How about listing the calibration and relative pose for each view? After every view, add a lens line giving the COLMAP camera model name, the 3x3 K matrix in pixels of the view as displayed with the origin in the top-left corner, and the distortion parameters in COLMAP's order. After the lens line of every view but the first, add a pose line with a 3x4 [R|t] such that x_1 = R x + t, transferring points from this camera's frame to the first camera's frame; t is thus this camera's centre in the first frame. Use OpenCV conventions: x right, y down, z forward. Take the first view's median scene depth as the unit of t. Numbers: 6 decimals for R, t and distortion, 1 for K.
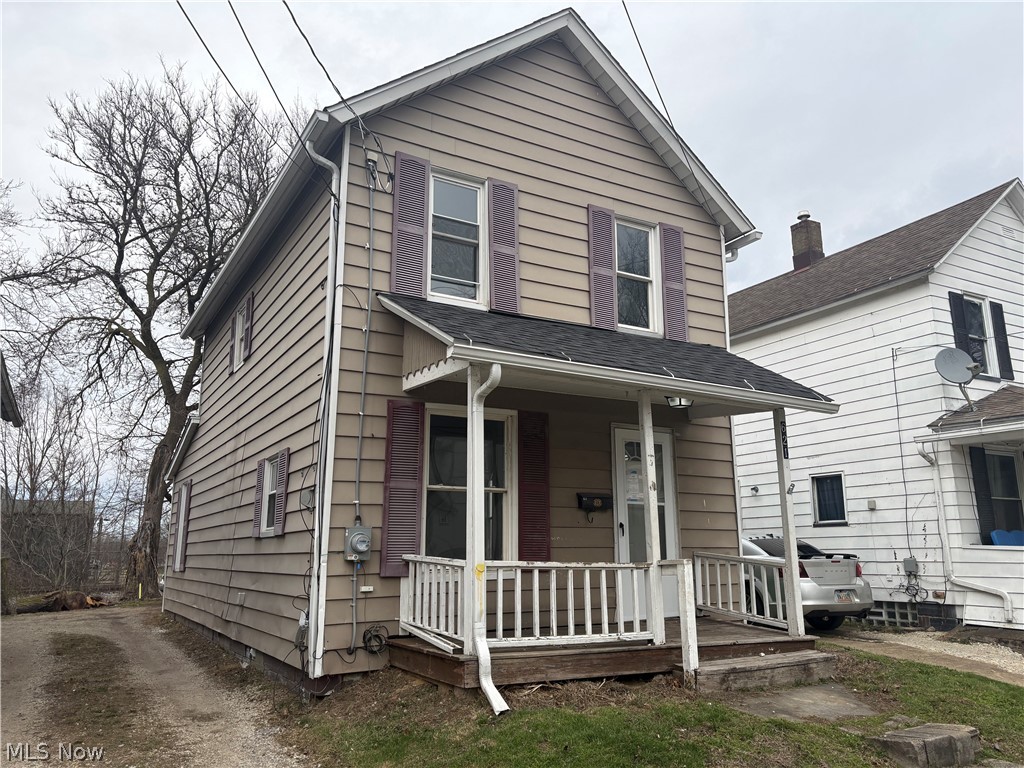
lens RADIAL K [[766.5, 0, 515.1], [0, 766.5, 384.4], [0, 0, 1]] dist [0.043664, -0.040274]
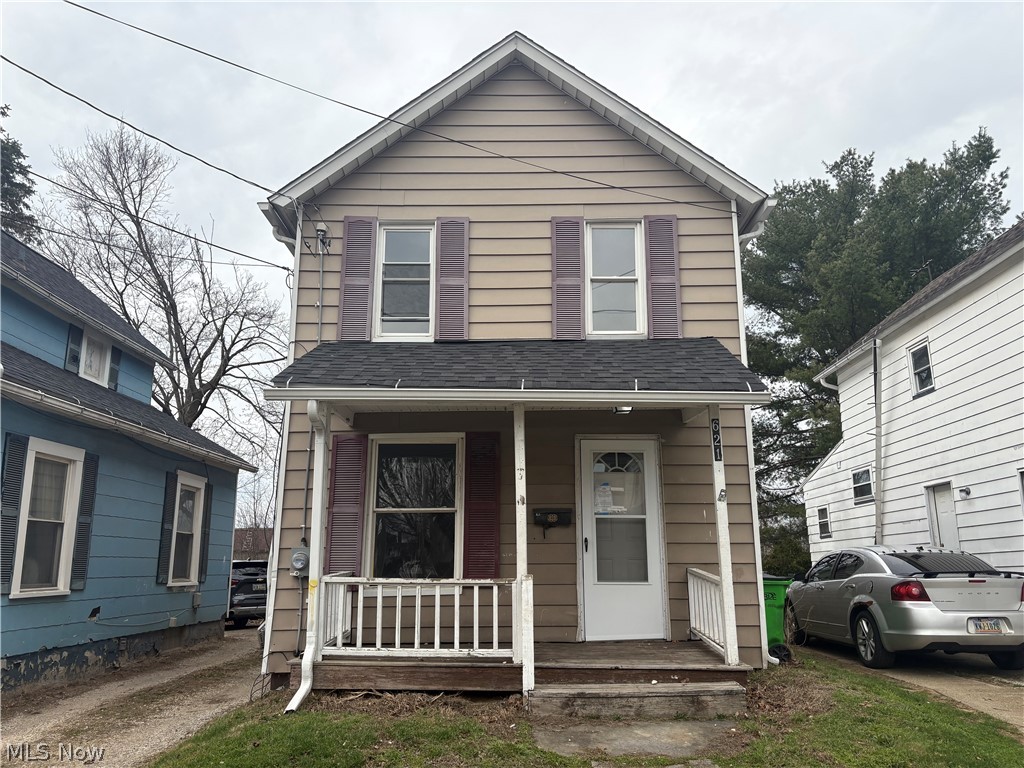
lens RADIAL K [[766.5, 0, 512.1], [0, 766.5, 386.2], [0, 0, 1]] dist [0.043664, -0.040274]
pose [[0.865479, -0.116659, -0.487172, 0.601499], [0.107262, 0.993107, -0.047255, 0.028734], [0.489326, -0.011356, 0.872027, 0.125753]]
